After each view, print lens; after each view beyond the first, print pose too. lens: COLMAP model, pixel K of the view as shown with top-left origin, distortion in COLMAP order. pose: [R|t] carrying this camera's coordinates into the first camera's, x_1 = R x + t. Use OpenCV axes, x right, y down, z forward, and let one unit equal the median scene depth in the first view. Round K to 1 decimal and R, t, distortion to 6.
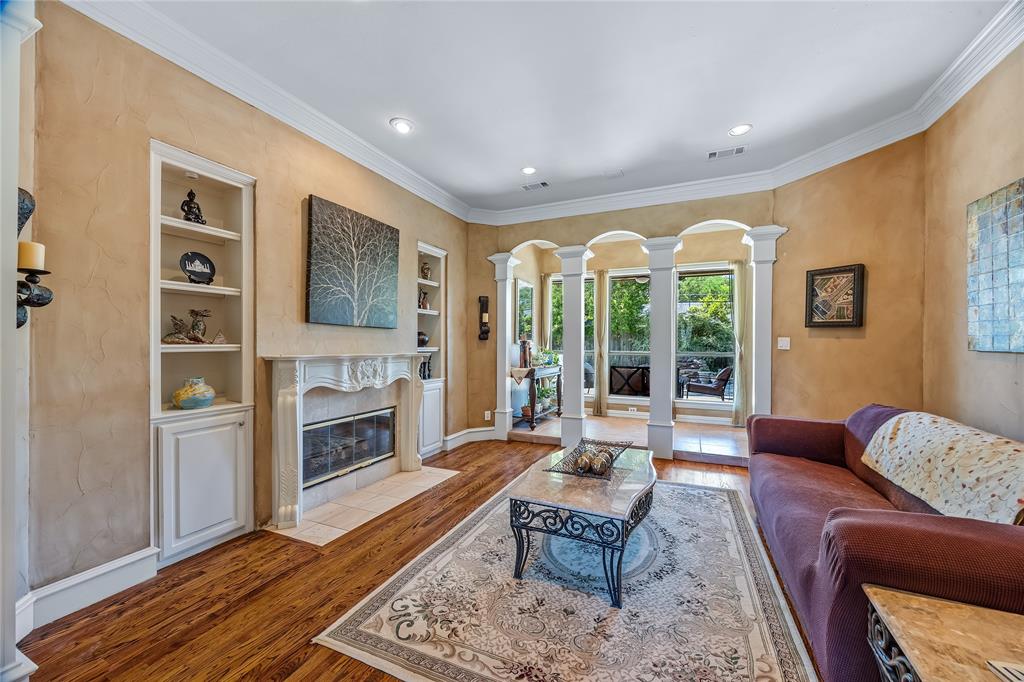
lens RADIAL K [[391.0, 0, 514.9], [0, 391.0, 345.3], [0, 0, 1]] dist [-0.005353, 0.000613]
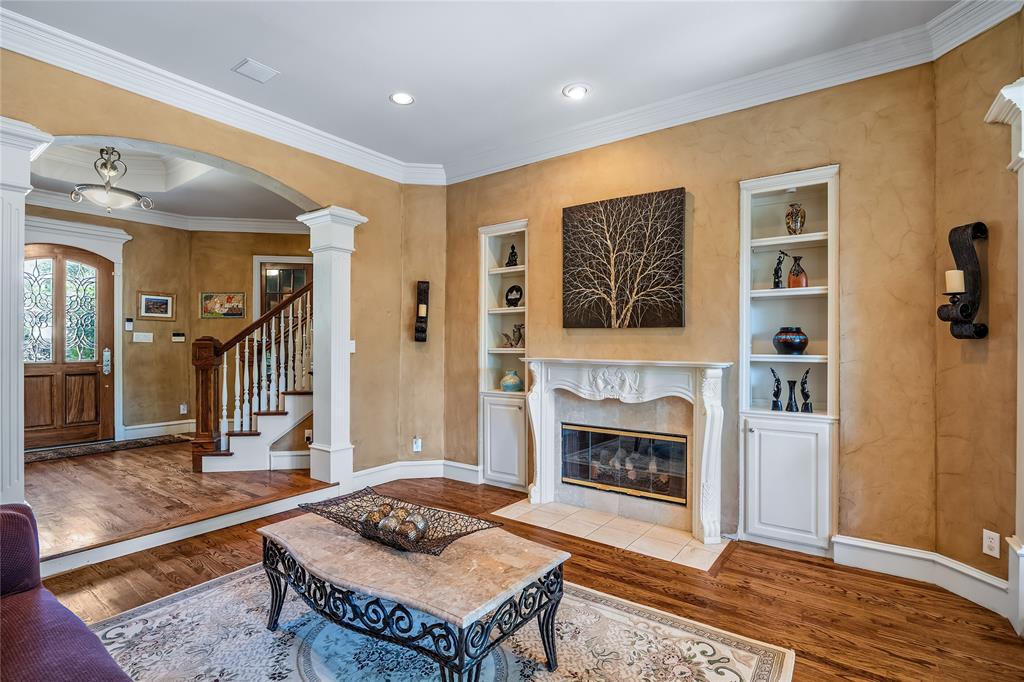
lens RADIAL K [[488.9, 0, 514.9], [0, 488.9, 344.2], [0, 0, 1]] dist [-0.018231, 0.000885]
pose [[-0.201618, -0.005010, -0.979451, 0.719967], [-0.003812, 0.999983, -0.004331, -0.006778], [0.979457, 0.002860, -0.201633, 1.006520]]
